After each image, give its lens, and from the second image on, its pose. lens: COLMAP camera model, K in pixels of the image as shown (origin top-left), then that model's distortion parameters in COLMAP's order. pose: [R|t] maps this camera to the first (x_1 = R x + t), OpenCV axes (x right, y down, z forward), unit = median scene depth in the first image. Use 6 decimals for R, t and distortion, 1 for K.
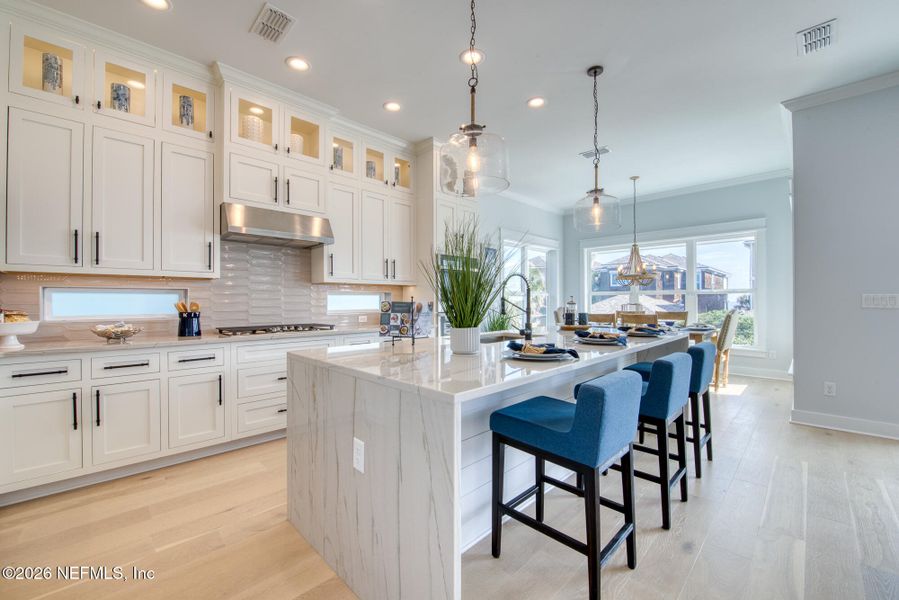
lens RADIAL K [[364.6, 0, 449.4], [0, 364.6, 298.9], [0, 0, 1]] dist [-0.015017, -0.000130]
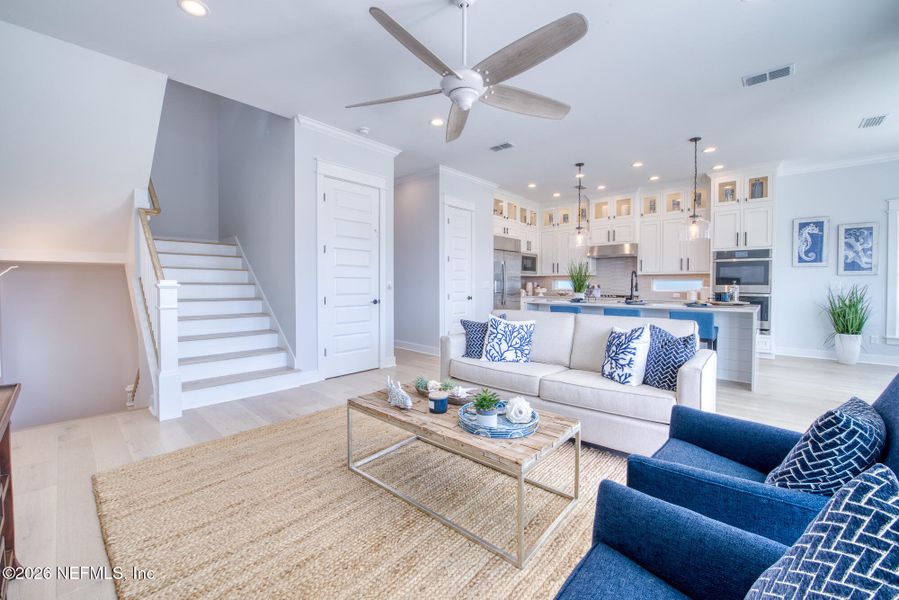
lens RADIAL K [[364.6, 0, 445.3], [0, 364.6, 296.6], [0, 0, 1]] dist [-0.015017, -0.000130]
pose [[0.049008, 0.038514, -0.998056, 1.965341], [0.005499, 0.999231, 0.038829, -0.010097], [0.998783, -0.007391, 0.048759, -0.179895]]
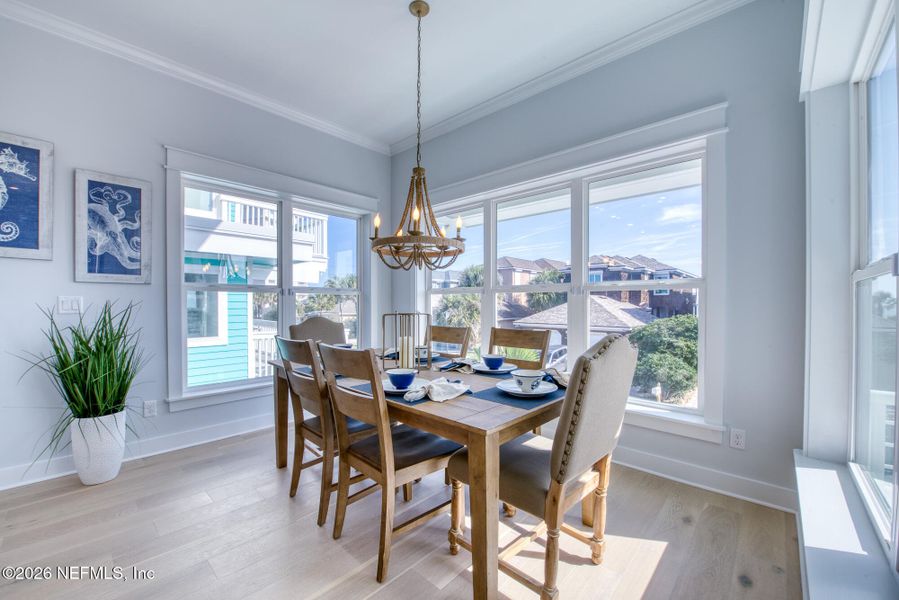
lens RADIAL K [[364.6, 0, 448.1], [0, 364.6, 300.7], [0, 0, 1]] dist [-0.015017, -0.000130]
pose [[0.999254, 0.008028, 0.037780, 1.014647], [-0.008075, 0.999967, 0.001091, -0.001381], [-0.037770, -0.001395, 0.999285, 1.114687]]
